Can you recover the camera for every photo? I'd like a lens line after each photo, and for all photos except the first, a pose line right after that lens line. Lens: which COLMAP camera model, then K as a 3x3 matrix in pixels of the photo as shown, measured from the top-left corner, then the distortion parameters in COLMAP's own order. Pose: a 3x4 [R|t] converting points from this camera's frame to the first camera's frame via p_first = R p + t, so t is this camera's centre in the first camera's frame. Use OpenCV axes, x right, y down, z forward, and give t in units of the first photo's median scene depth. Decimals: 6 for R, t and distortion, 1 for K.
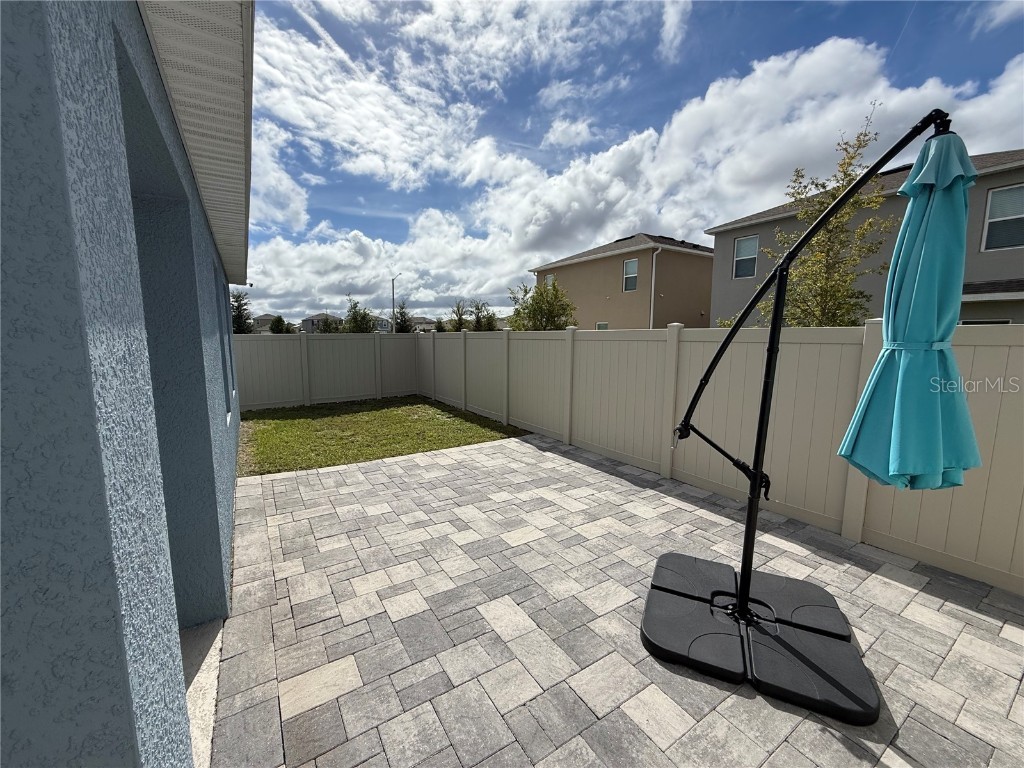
lens RADIAL K [[406.9, 0, 508.8], [0, 406.9, 385.7], [0, 0, 1]] dist [0.001832, 0.000014]
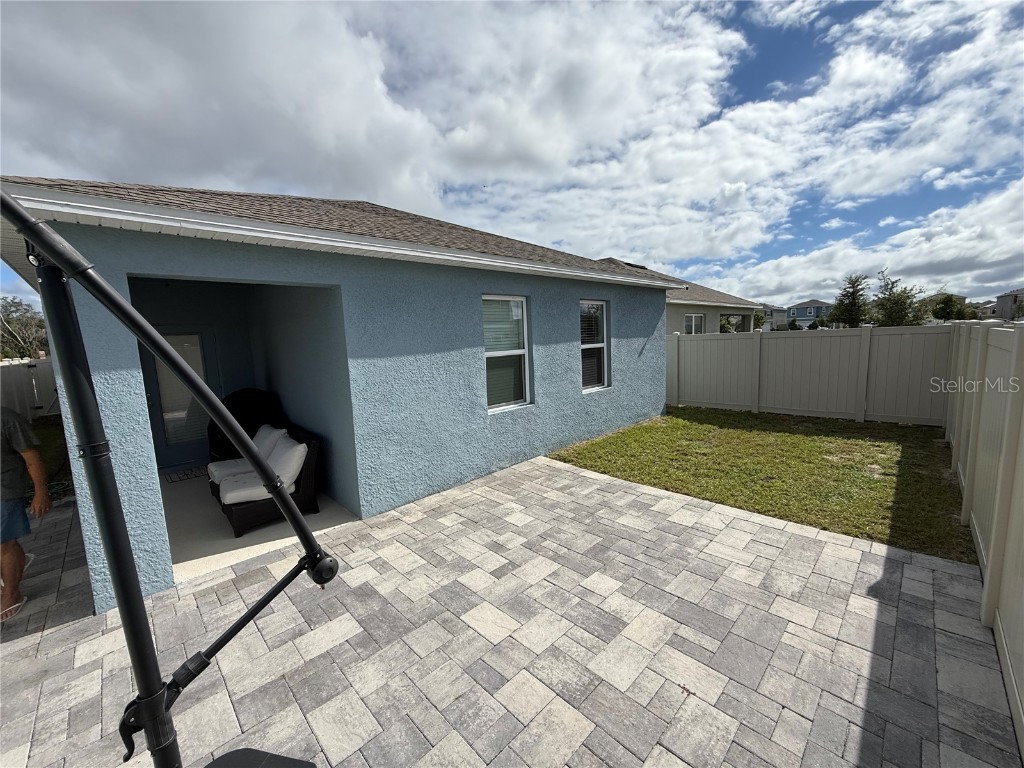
lens RADIAL K [[406.9, 0, 511.5], [0, 406.9, 385.3], [0, 0, 1]] dist [0.001832, 0.000014]
pose [[0.216596, 0.112740, -0.969730, 0.538291], [-0.085175, 0.991704, 0.096271, -0.110909], [0.972539, 0.061745, 0.224401, 0.610151]]
